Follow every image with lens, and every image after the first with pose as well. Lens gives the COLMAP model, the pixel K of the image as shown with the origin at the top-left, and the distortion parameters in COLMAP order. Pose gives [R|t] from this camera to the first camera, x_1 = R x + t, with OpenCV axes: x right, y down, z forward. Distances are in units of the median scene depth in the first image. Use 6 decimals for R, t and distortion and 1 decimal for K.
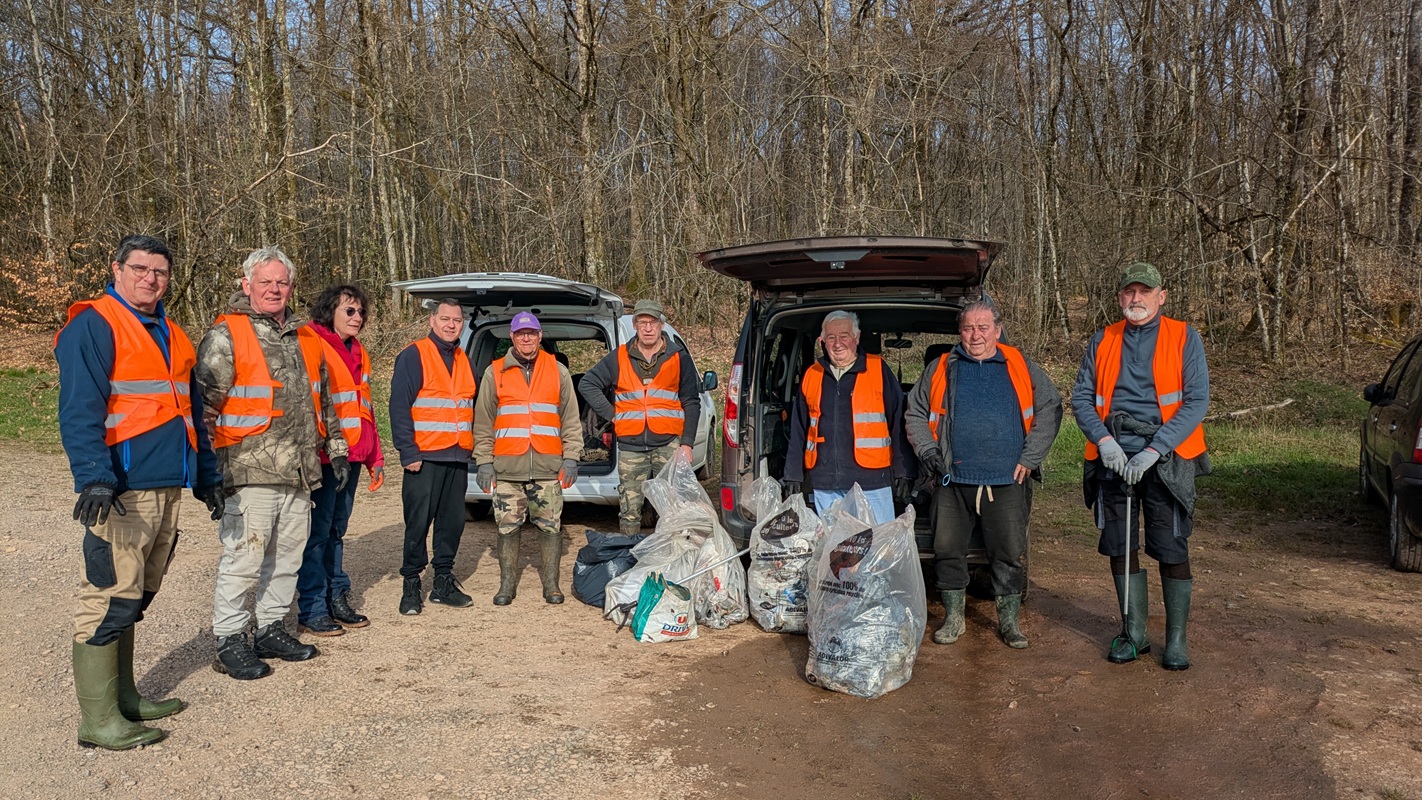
lens RADIAL K [[986.9, 0, 708.9], [0, 986.9, 394.6], [0, 0, 1]] dist [0.046880, -0.050981]
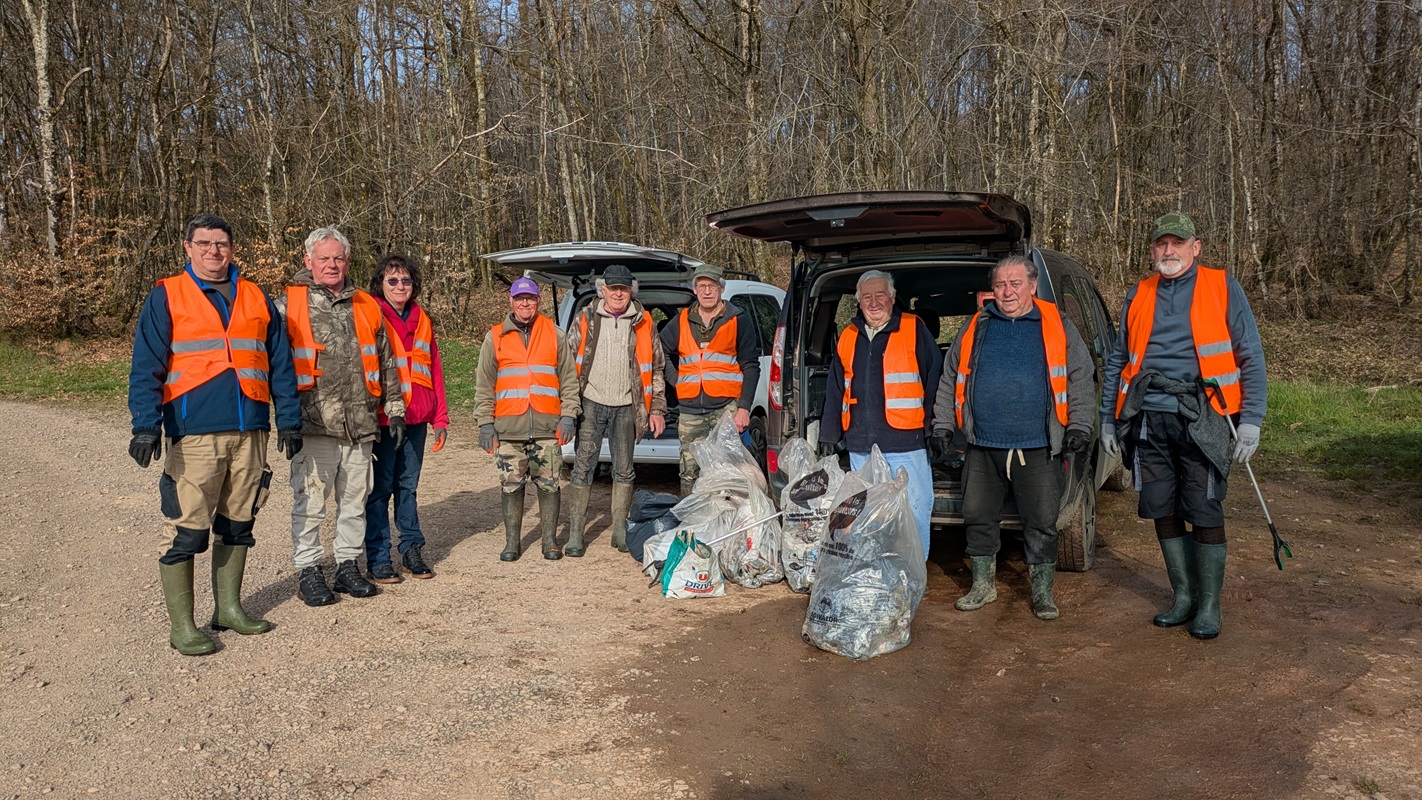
lens RADIAL K [[986.9, 0, 708.9], [0, 986.9, 394.6], [0, 0, 1]] dist [0.046880, -0.050981]
pose [[0.983186, -0.002150, -0.182594, 0.157451], [0.008240, 0.999435, 0.032597, 0.005592], [0.182421, -0.033553, 0.982648, 0.003959]]
